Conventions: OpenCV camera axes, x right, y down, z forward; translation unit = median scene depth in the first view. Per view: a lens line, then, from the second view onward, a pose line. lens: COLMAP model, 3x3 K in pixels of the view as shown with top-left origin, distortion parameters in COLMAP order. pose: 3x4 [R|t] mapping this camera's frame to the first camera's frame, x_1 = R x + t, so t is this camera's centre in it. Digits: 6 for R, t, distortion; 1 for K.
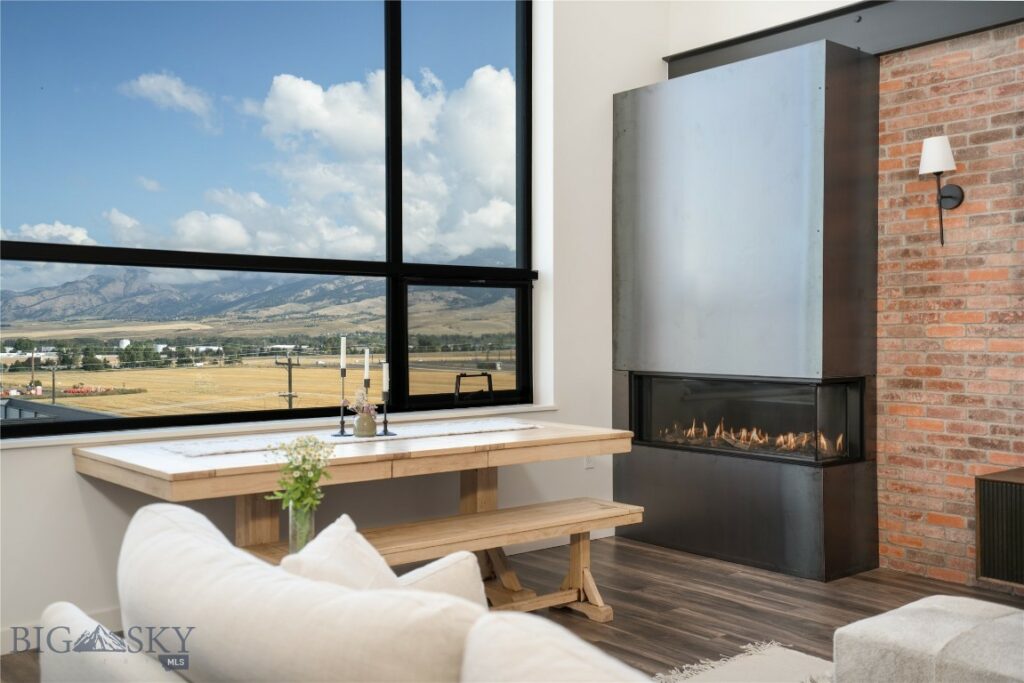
lens RADIAL K [[994.9, 0, 503.2], [0, 994.9, 343.9], [0, 0, 1]] dist [0.072212, 0.000000]
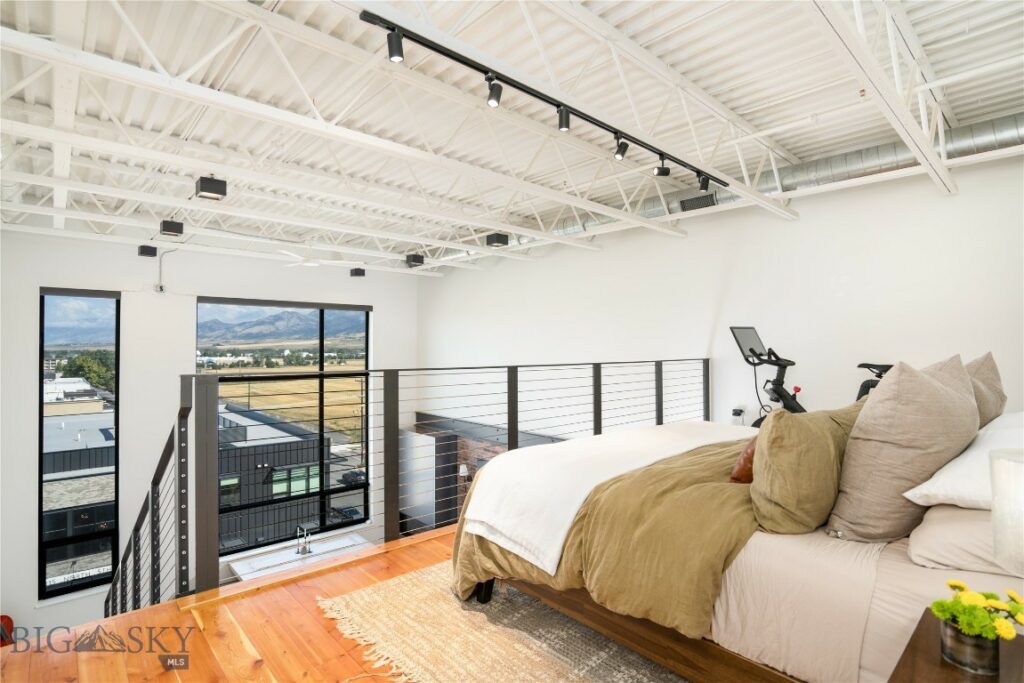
lens RADIAL K [[513.8, 0, 503.5], [0, 513.8, 343.7], [0, 0, 1]] dist [-0.035704, -0.001105]
pose [[0.999173, 0.000273, 0.040648, 0.465716], [0.000309, 0.999898, -0.014308, -0.582969], [-0.040648, 0.014309, 0.999071, -0.851630]]
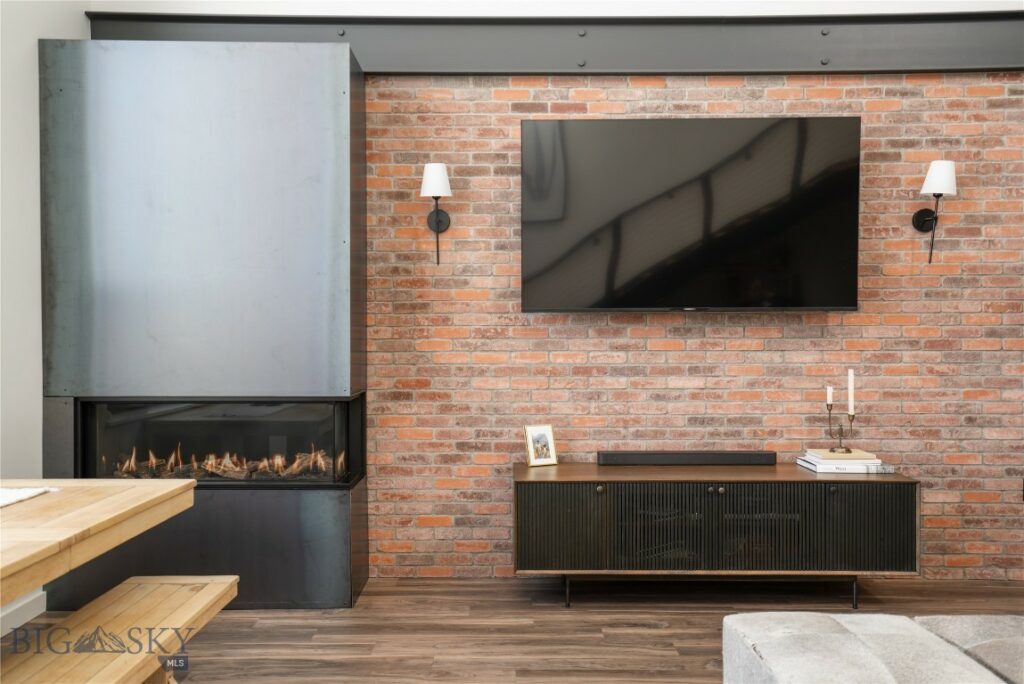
lens RADIAL K [[845.6, 0, 514.3], [0, 845.6, 346.3], [0, 0, 1]] dist [0.027070, 0.026725]
pose [[0.640228, -0.007496, 0.768148, -0.191596], [0.011269, 0.999936, 0.000366, -0.010745], [-0.768102, 0.008422, 0.640272, 0.342954]]
